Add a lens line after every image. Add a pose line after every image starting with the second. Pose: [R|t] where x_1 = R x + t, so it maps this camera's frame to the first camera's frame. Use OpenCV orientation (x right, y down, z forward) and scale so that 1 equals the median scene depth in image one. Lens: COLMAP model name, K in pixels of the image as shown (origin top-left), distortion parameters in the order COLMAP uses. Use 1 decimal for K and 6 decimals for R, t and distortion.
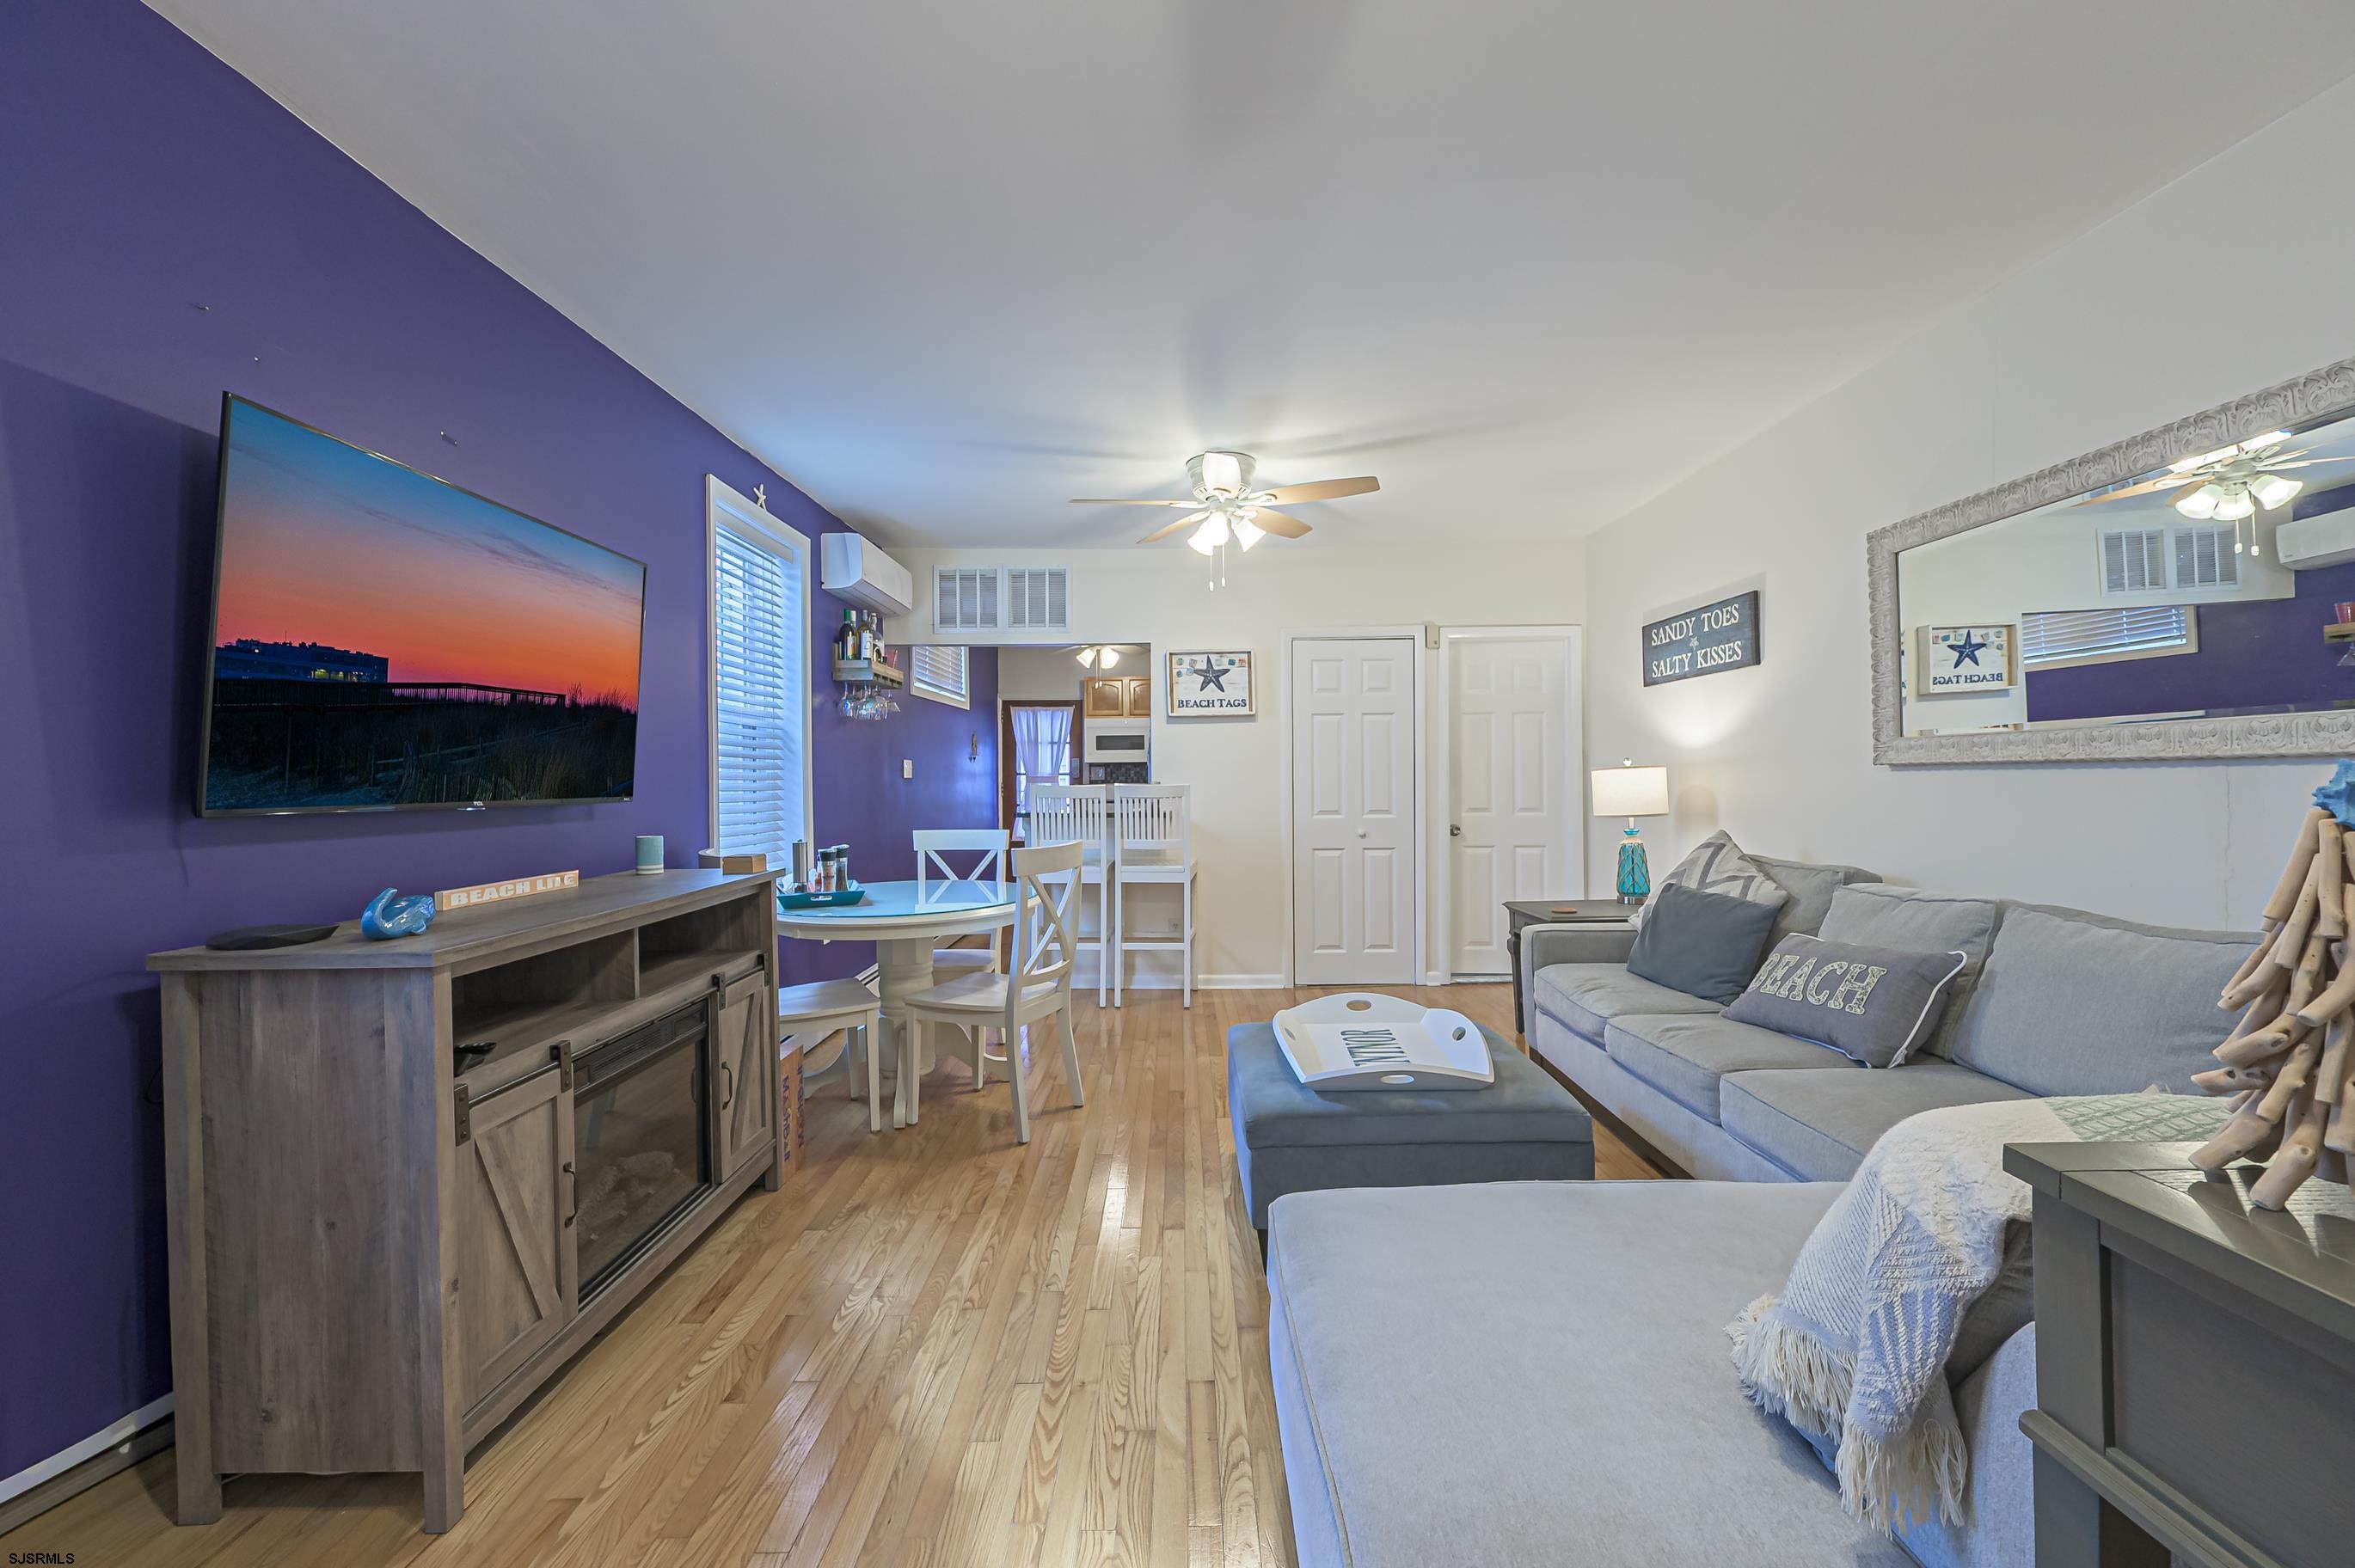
lens RADIAL K [[927.3, 0, 1174.9], [0, 927.3, 787.9], [0, 0, 1]] dist [0.000659, -0.000642]
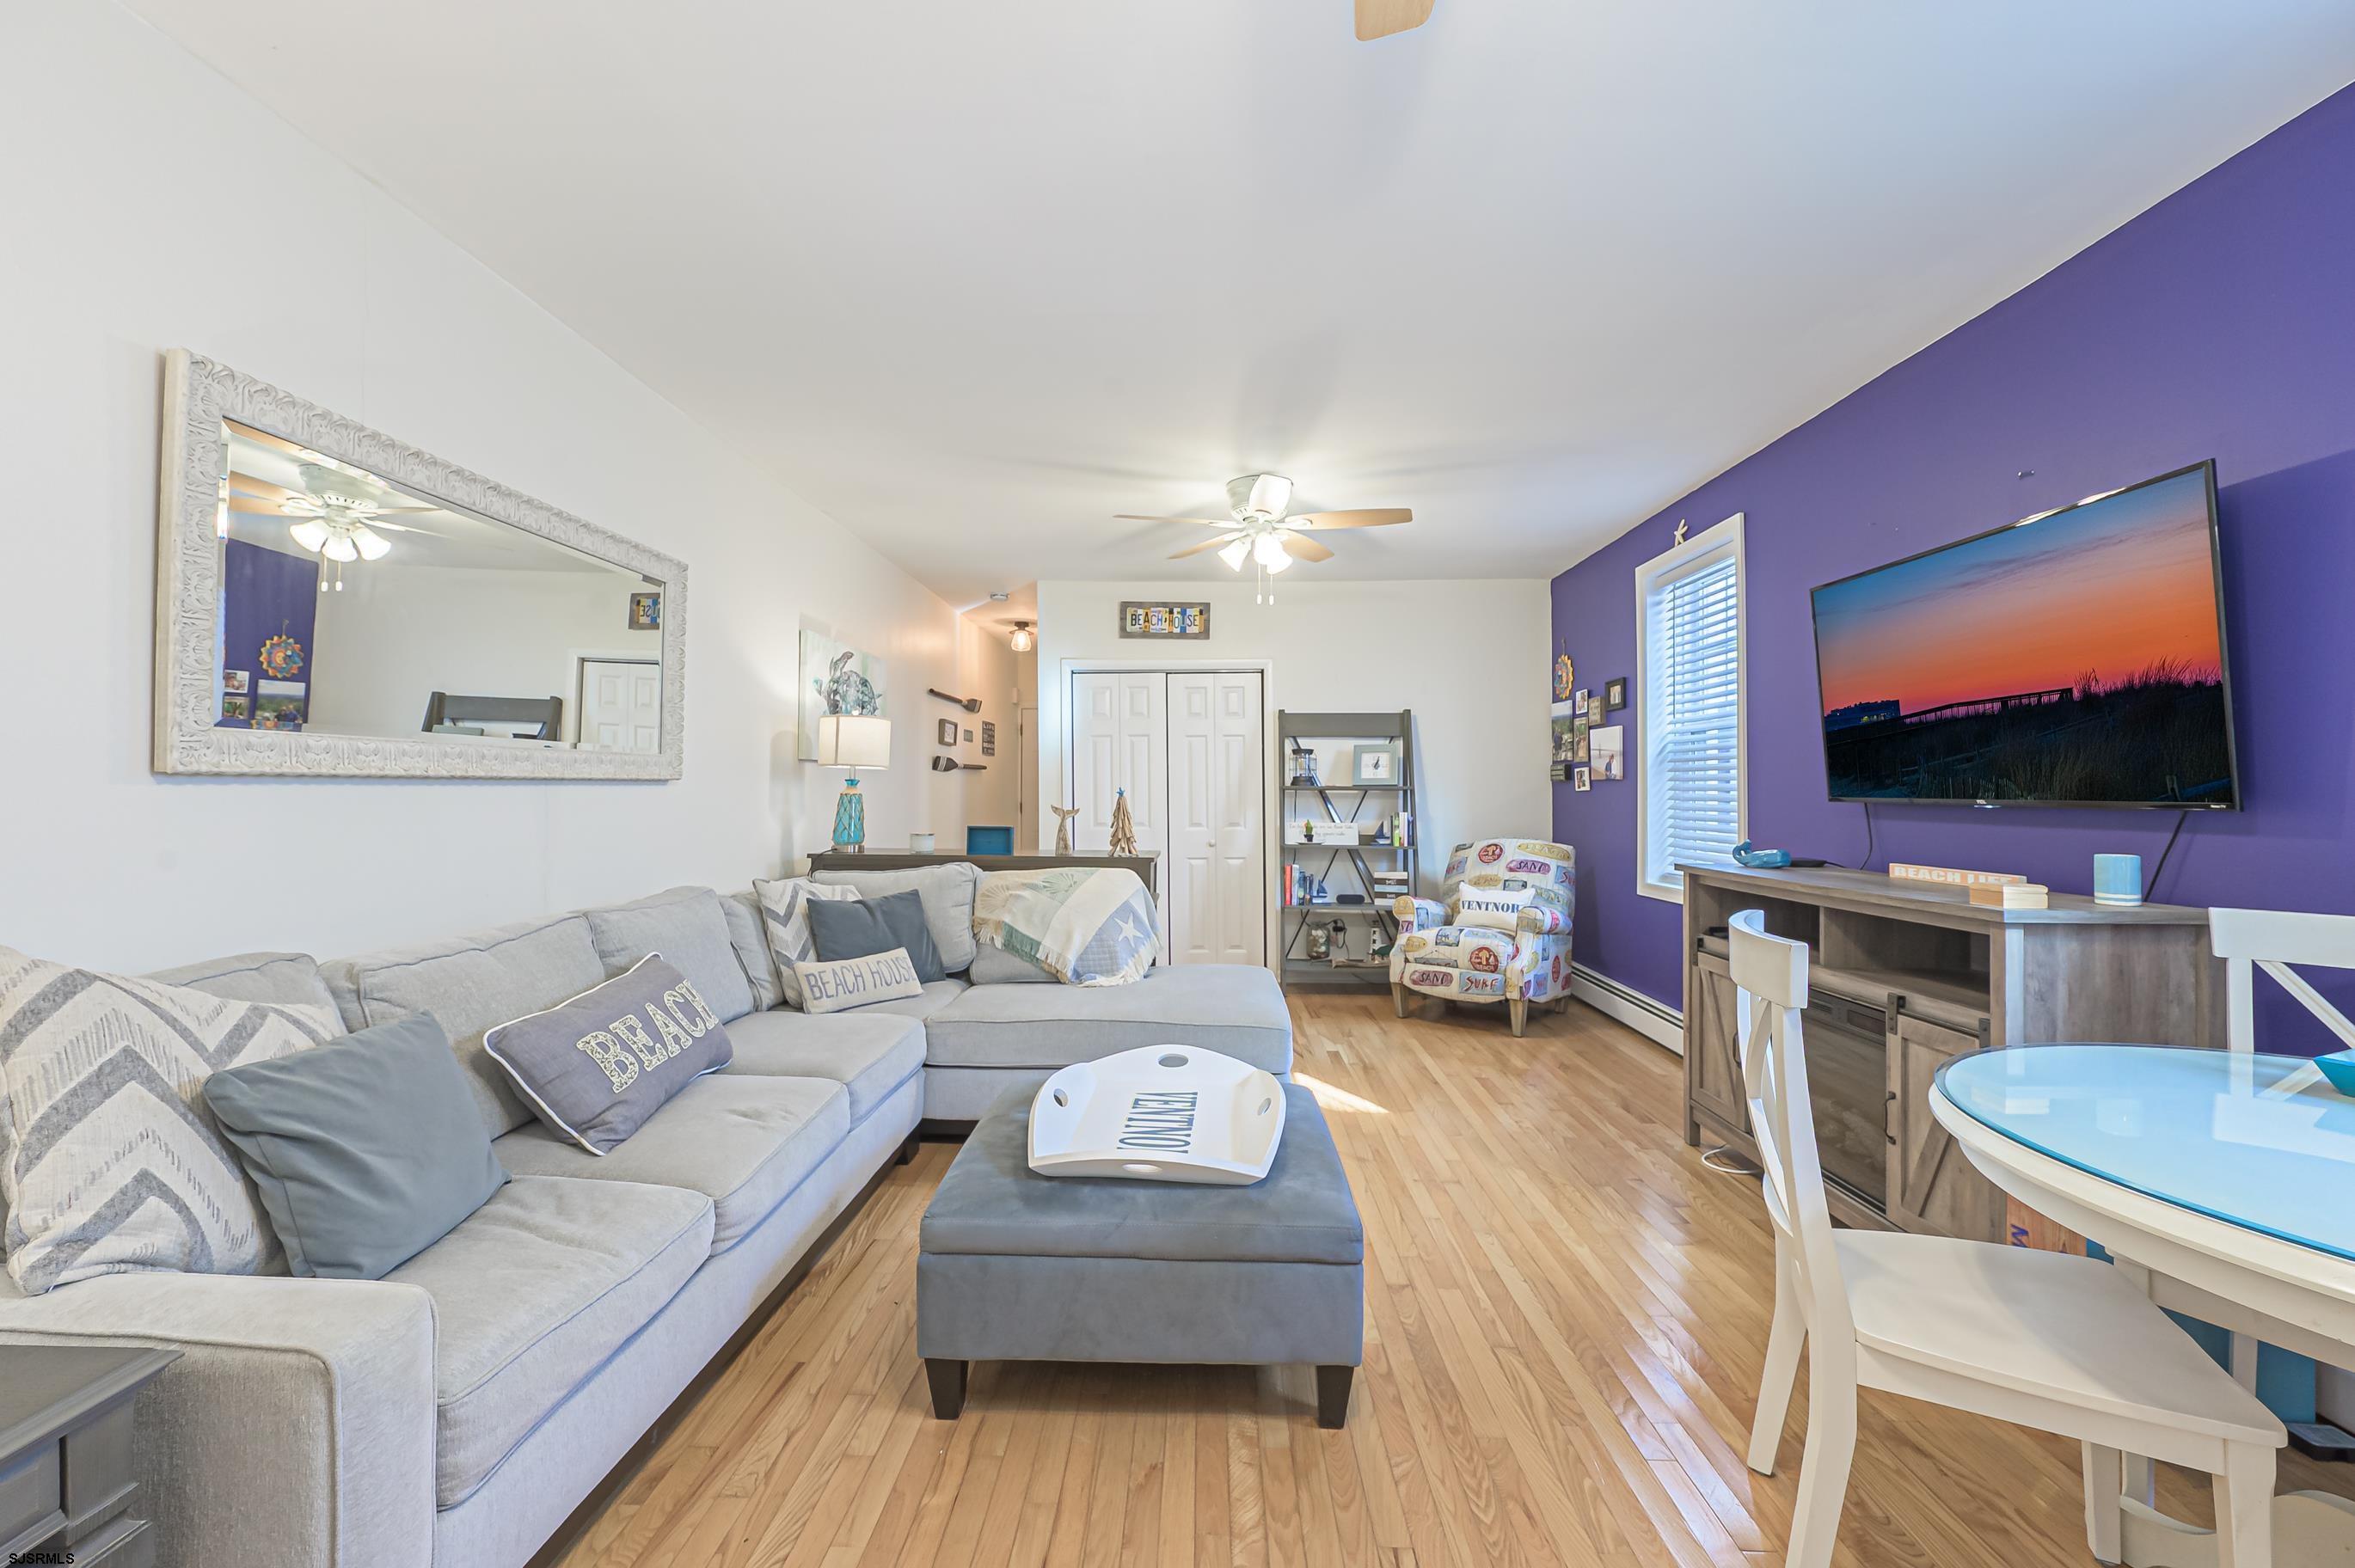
lens RADIAL K [[927.3, 0, 1189.9], [0, 927.3, 792.4], [0, 0, 1]] dist [0.000659, -0.000642]
pose [[-0.999896, 0.008753, 0.011501, 0.119755], [0.008889, 0.999891, 0.011826, -0.010356], [-0.011396, 0.011927, -0.999864, 1.208367]]
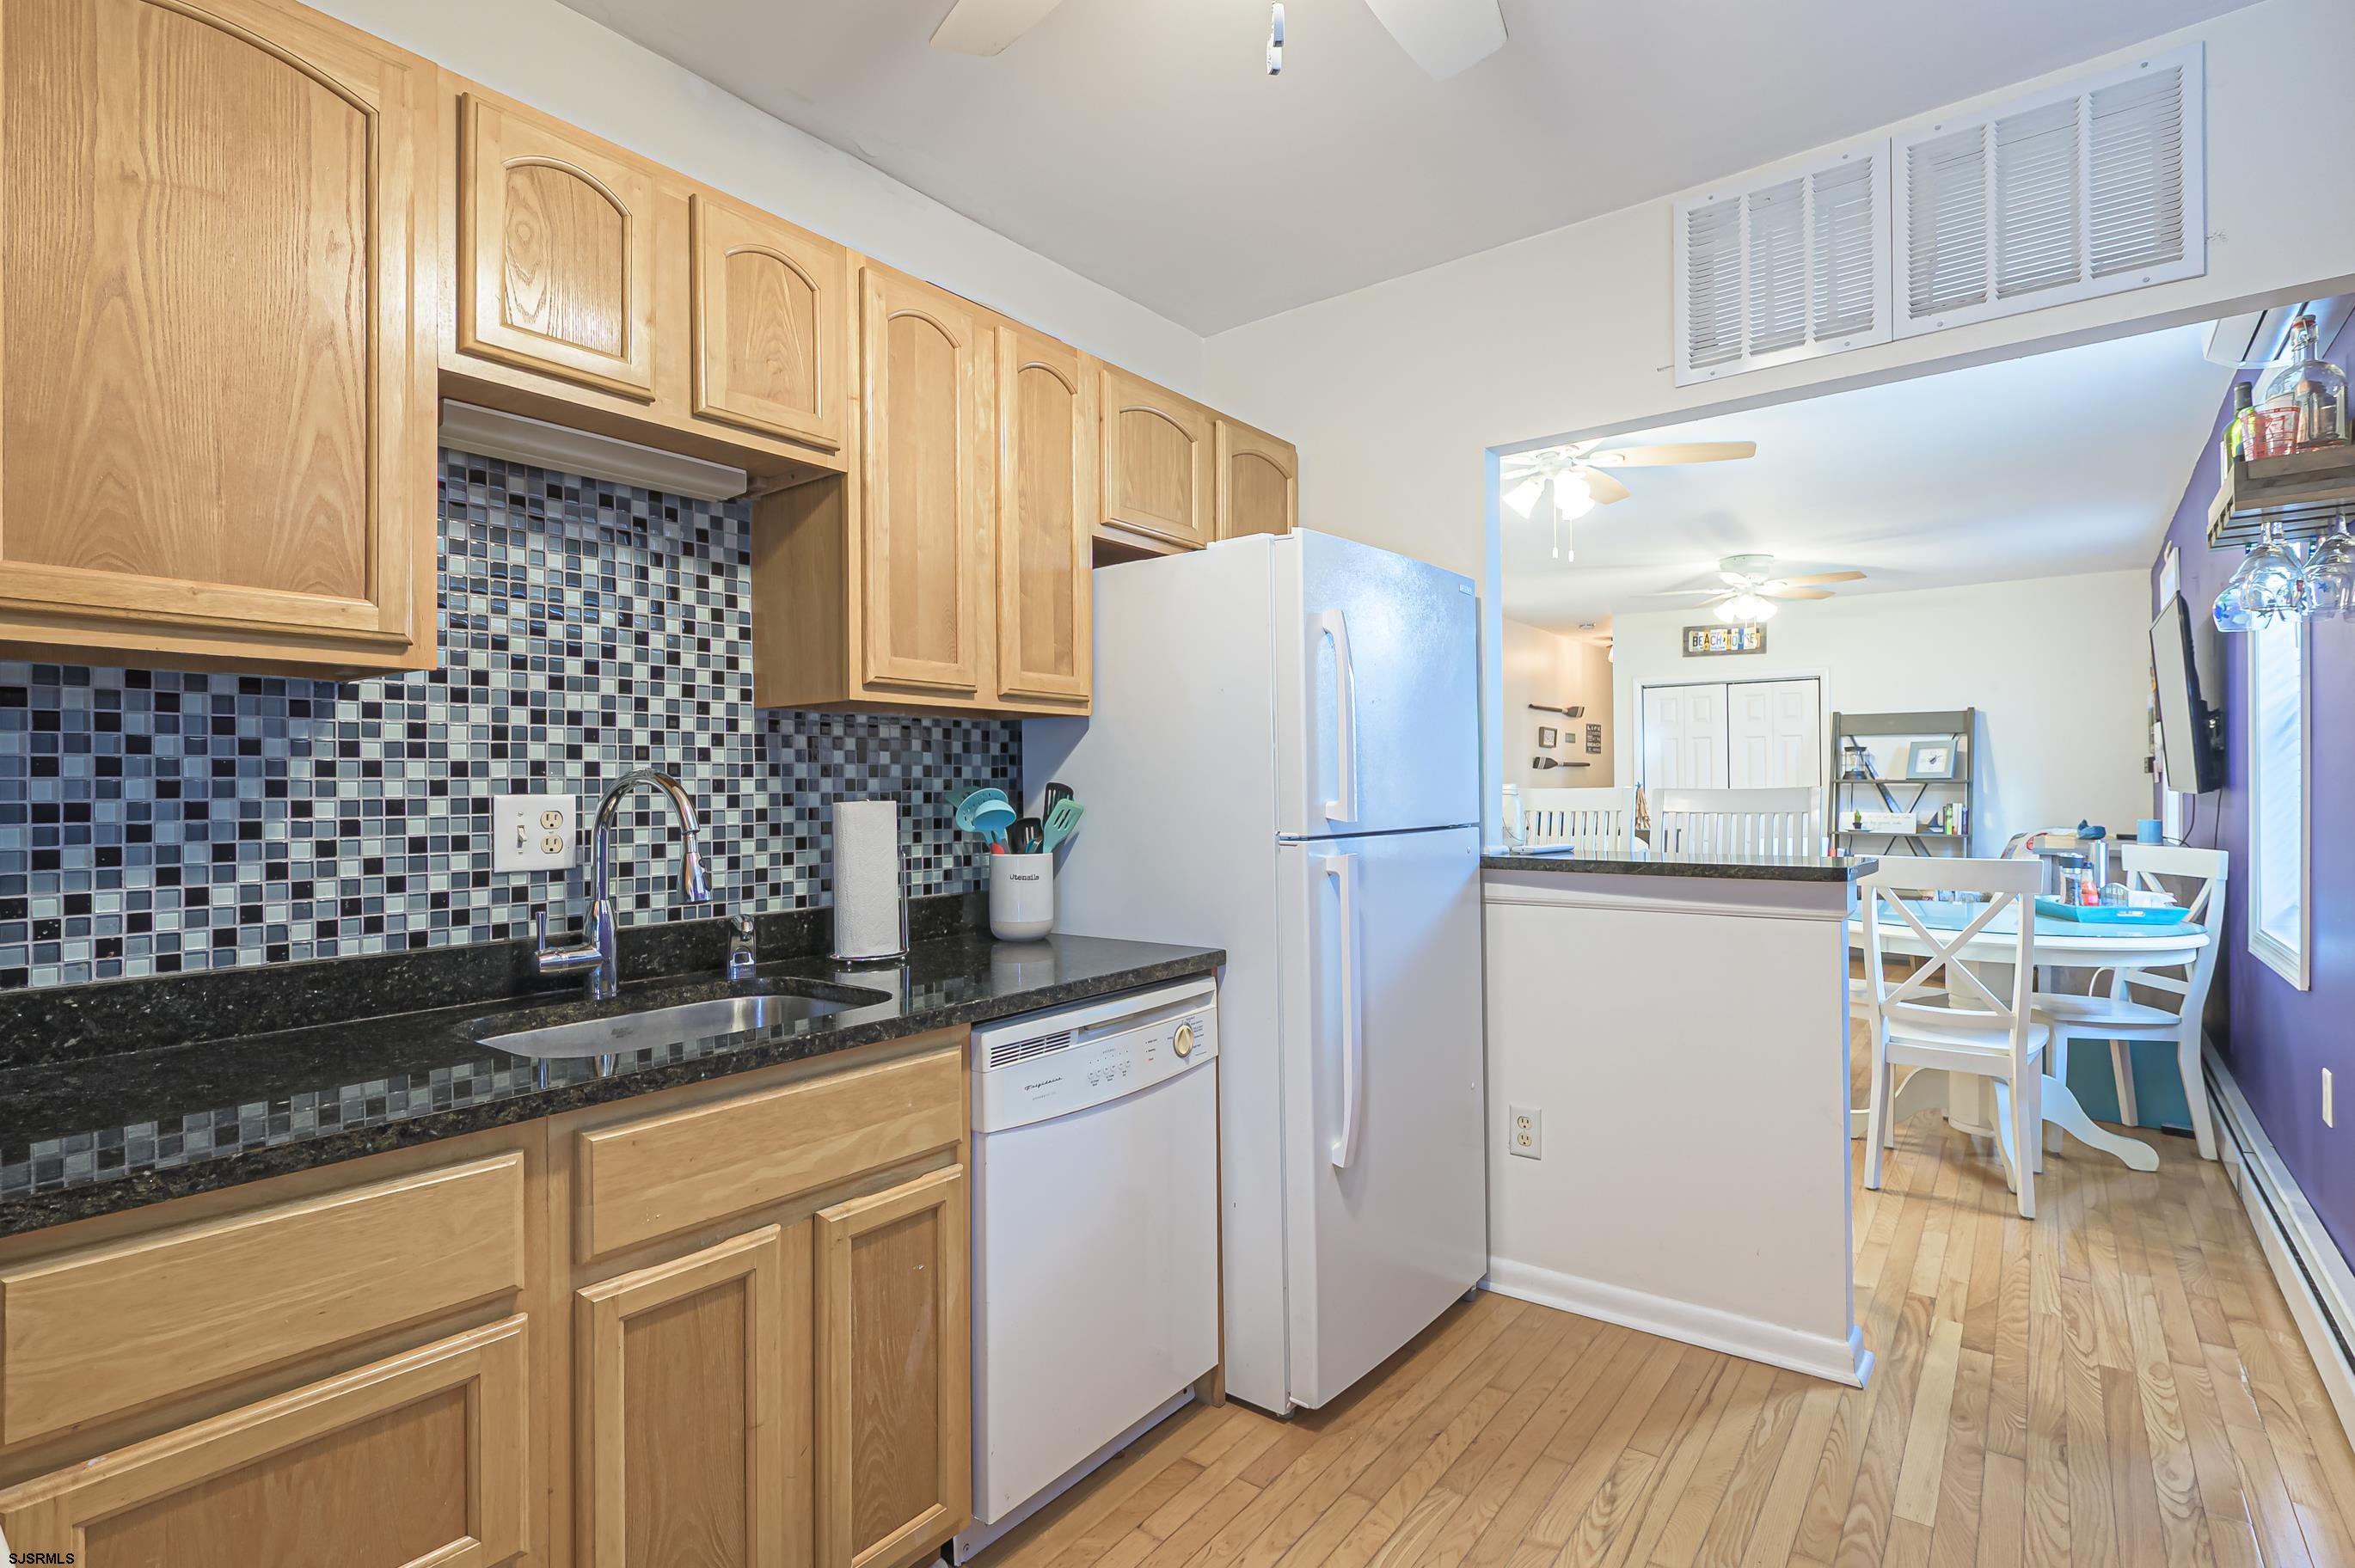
lens RADIAL K [[1167.5, 0, 1176.1], [0, 1167.5, 782.9], [0, 0, 1]] dist [-0.000744, -0.000706]
pose [[-0.803115, 0.011581, 0.595712, -0.306620], [0.014451, 0.999896, 0.000045, -0.013058], [-0.595649, 0.008645, -0.803198, 2.116124]]
